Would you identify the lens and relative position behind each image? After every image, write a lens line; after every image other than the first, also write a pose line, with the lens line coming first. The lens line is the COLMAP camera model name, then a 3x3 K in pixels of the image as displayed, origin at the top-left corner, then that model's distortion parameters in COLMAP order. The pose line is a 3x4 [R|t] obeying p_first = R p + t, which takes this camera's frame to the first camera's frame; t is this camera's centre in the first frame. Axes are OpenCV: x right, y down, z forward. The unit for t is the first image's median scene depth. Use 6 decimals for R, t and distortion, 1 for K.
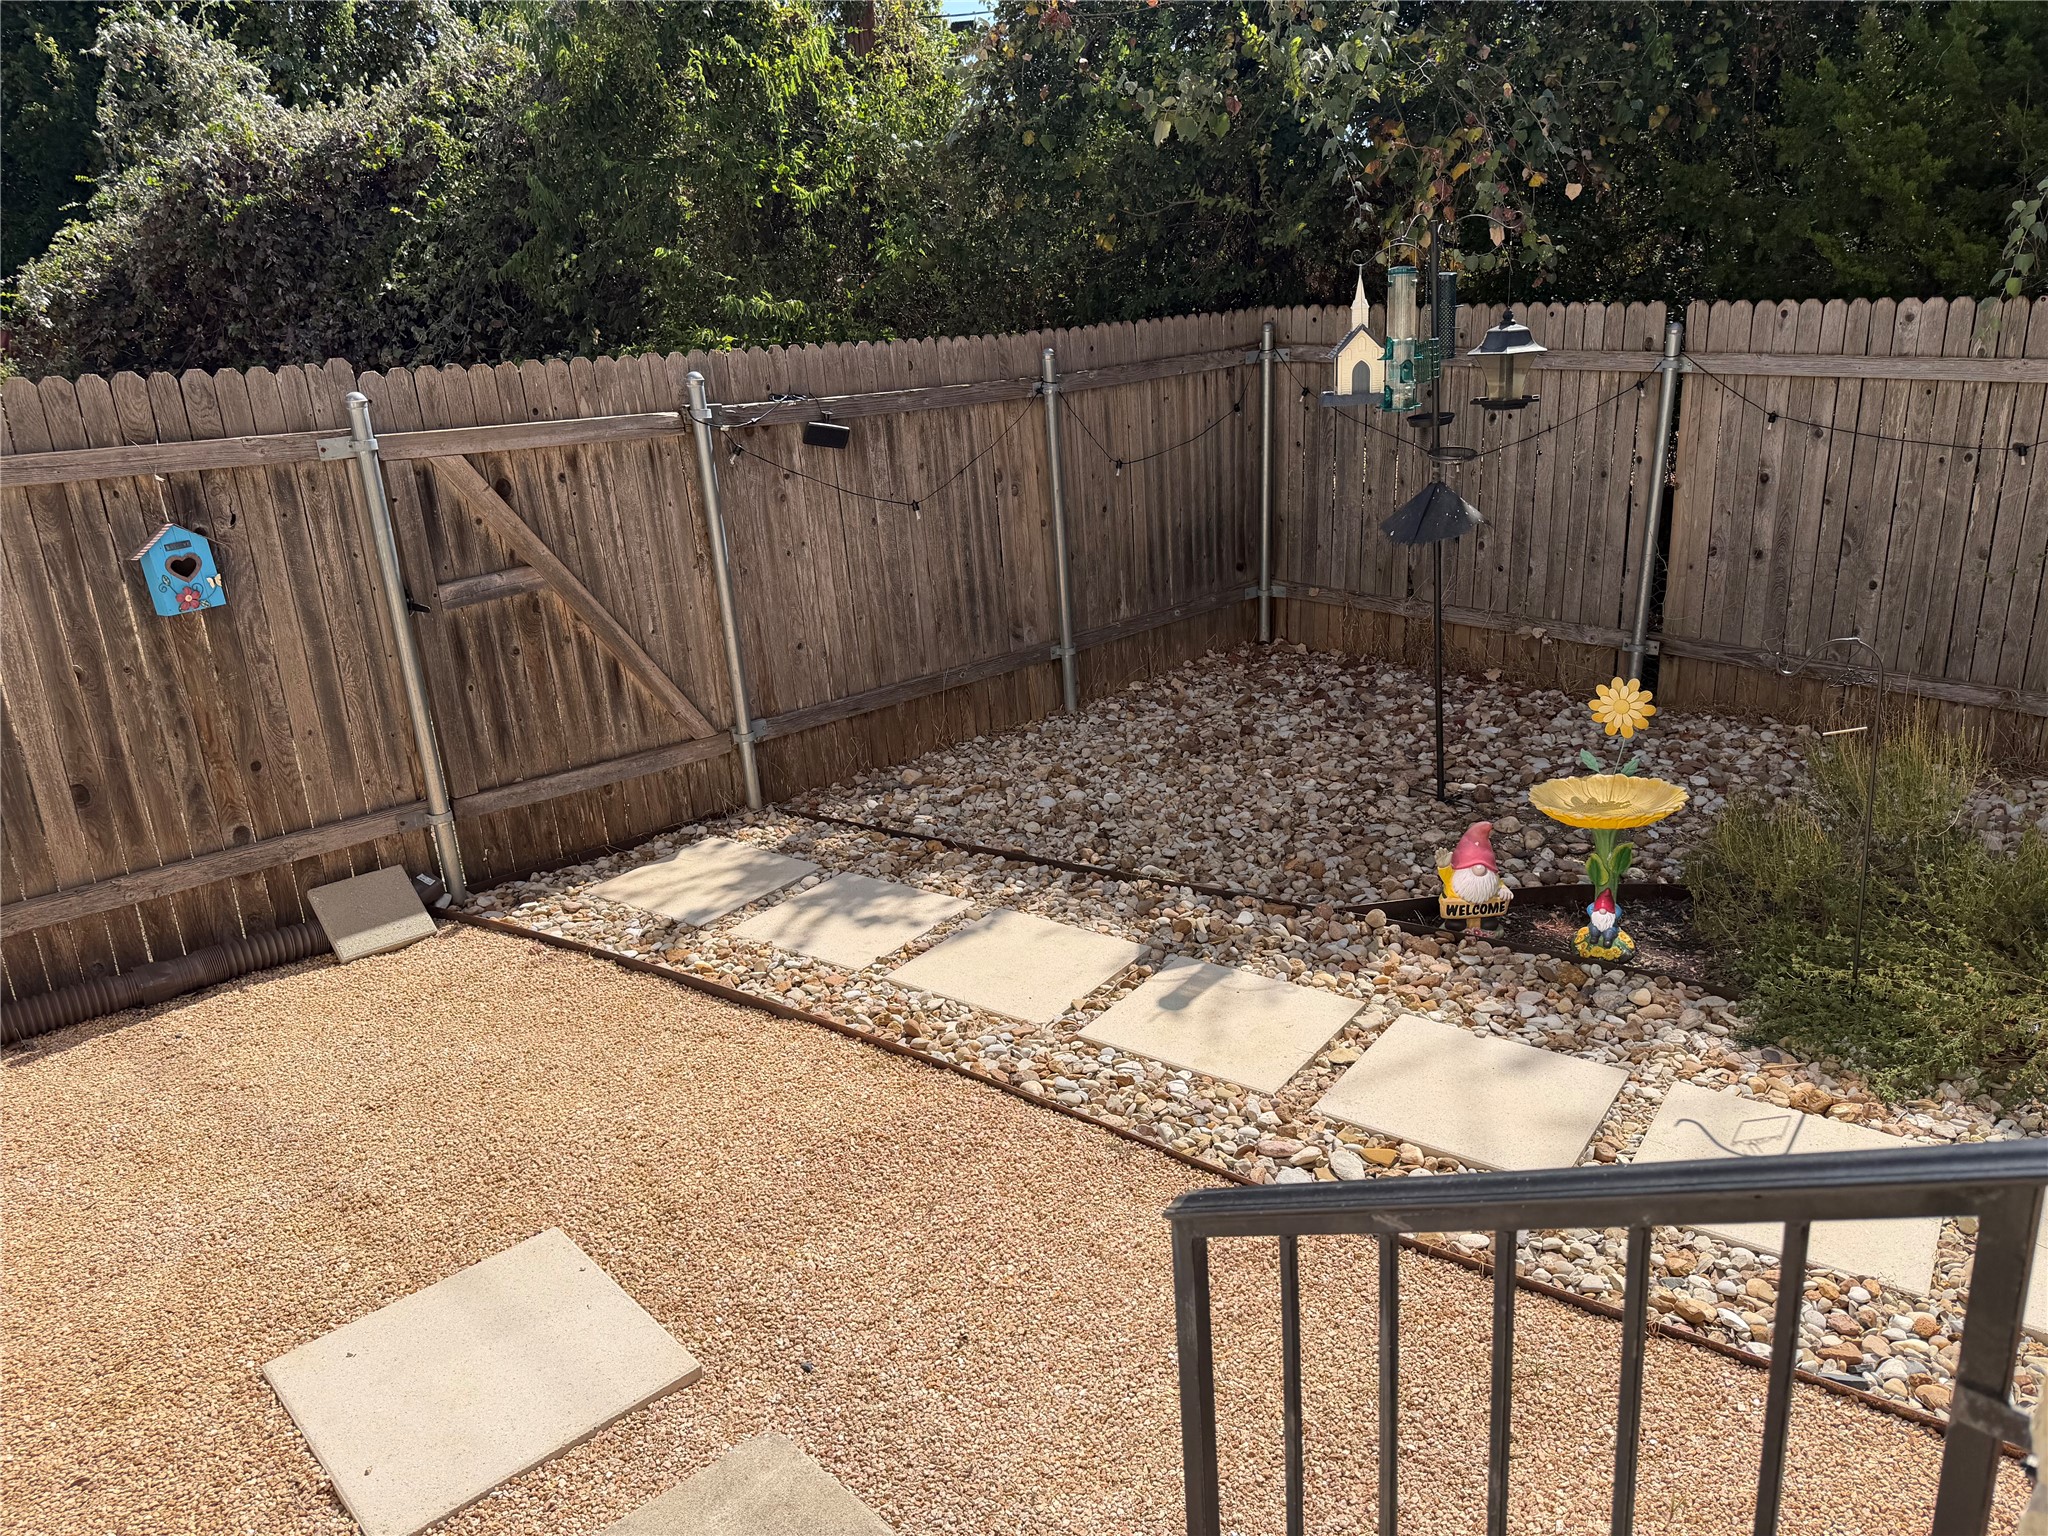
lens RADIAL K [[1421.6, 0, 1014.1], [0, 1421.6, 767.9], [0, 0, 1]] dist [0.066299, -0.094809]
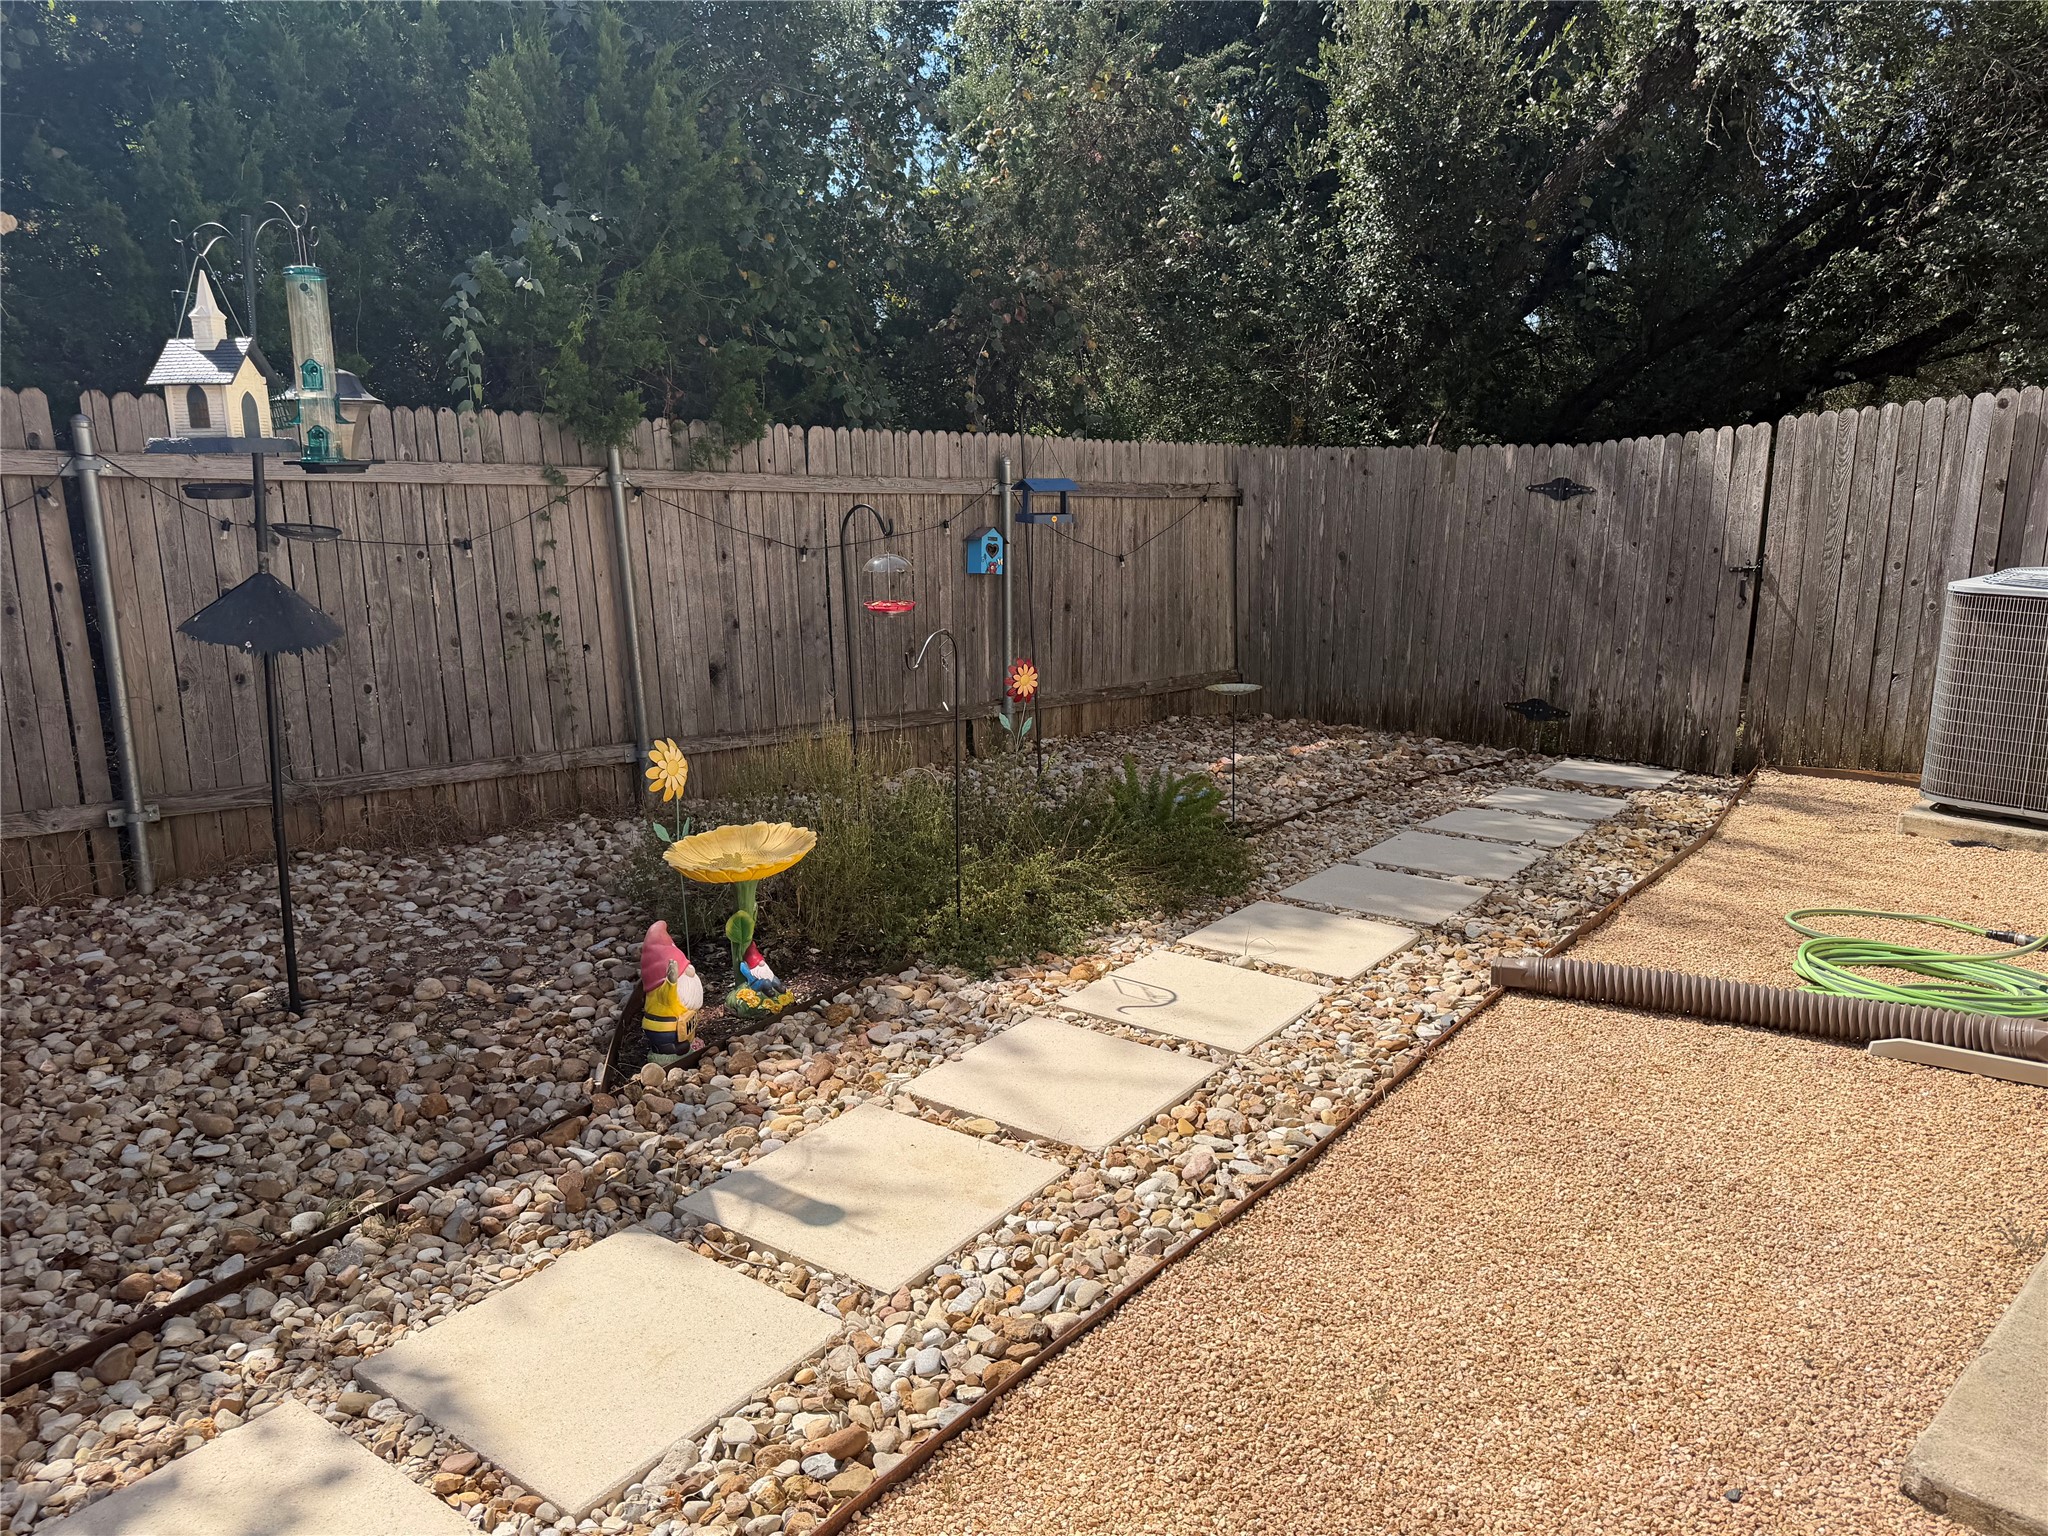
lens RADIAL K [[1421.6, 0, 1014.1], [0, 1421.6, 767.9], [0, 0, 1]] dist [0.066299, -0.094809]
pose [[0.014547, -0.154907, 0.987822, -0.458060], [0.313189, 0.938920, 0.142626, -0.095645], [-0.949579, 0.307301, 0.062173, 0.656847]]
